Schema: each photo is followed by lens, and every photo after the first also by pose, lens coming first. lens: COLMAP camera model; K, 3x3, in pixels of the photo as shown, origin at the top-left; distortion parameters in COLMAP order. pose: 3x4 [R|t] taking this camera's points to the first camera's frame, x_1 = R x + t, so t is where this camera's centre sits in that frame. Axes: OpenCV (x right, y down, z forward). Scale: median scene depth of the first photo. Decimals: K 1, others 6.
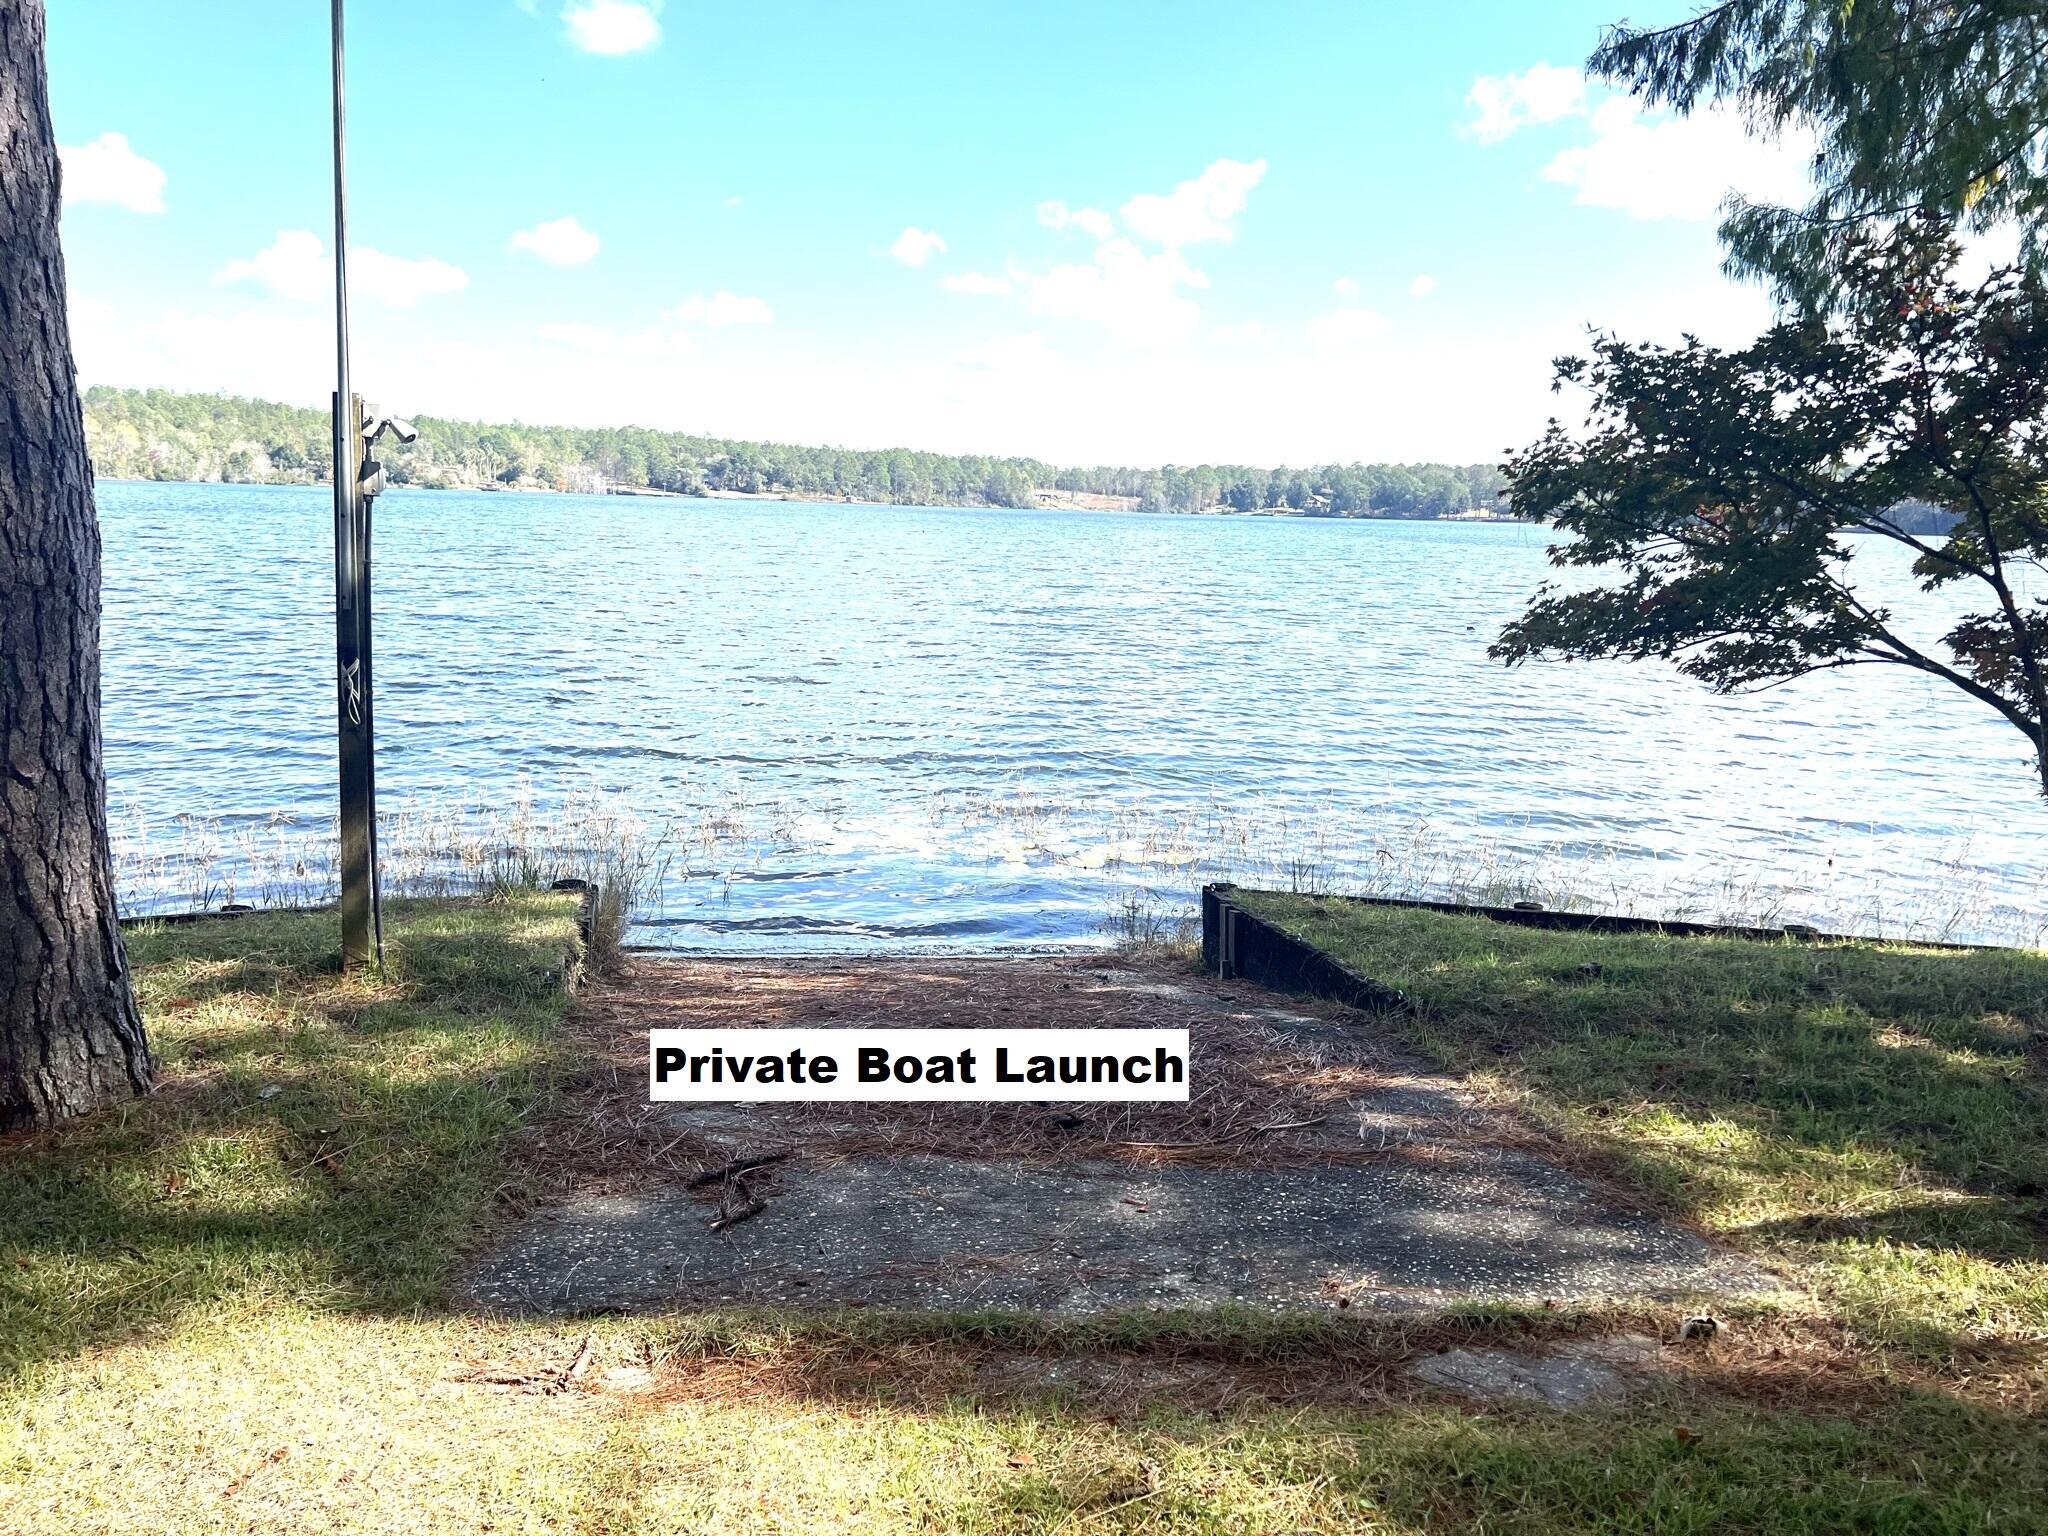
lens RADIAL K [[1530.7, 0, 1057.7], [0, 1530.7, 764.9], [0, 0, 1]] dist [0.060527, -0.065877]
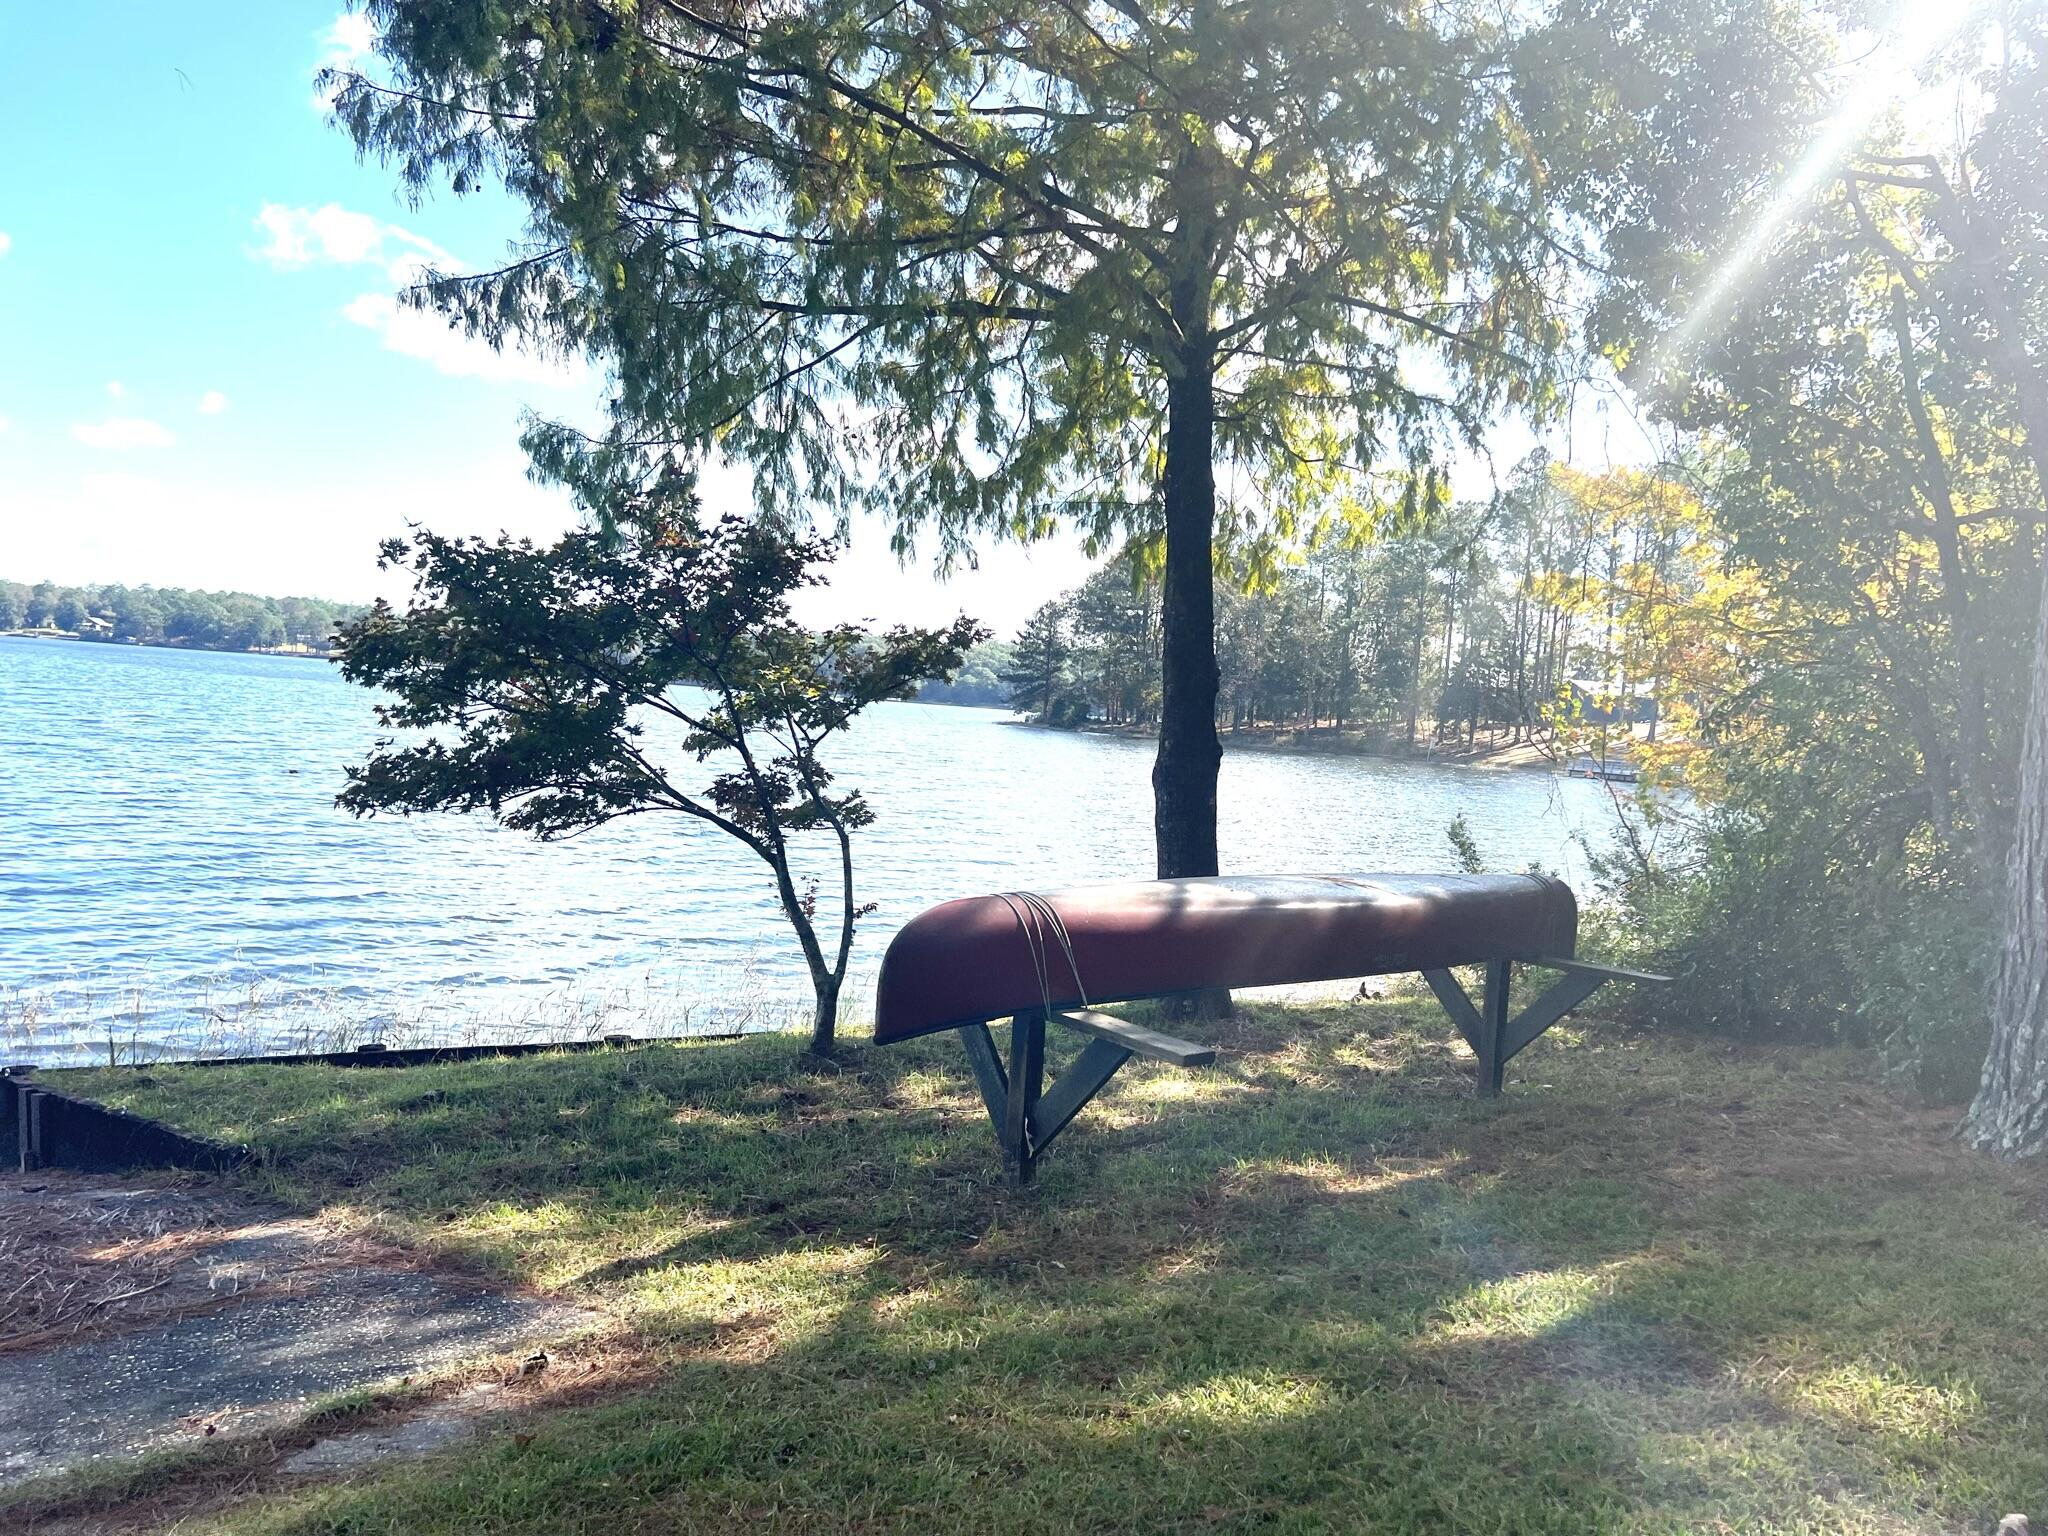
lens RADIAL K [[1530.7, 0, 1039.5], [0, 1530.7, 780.5], [0, 0, 1]] dist [0.060527, -0.065877]
pose [[0.756693, -0.008519, 0.653715, -0.046328], [0.060996, 0.996474, -0.057618, -0.000898], [-0.650919, 0.083473, 0.754544, -0.130317]]
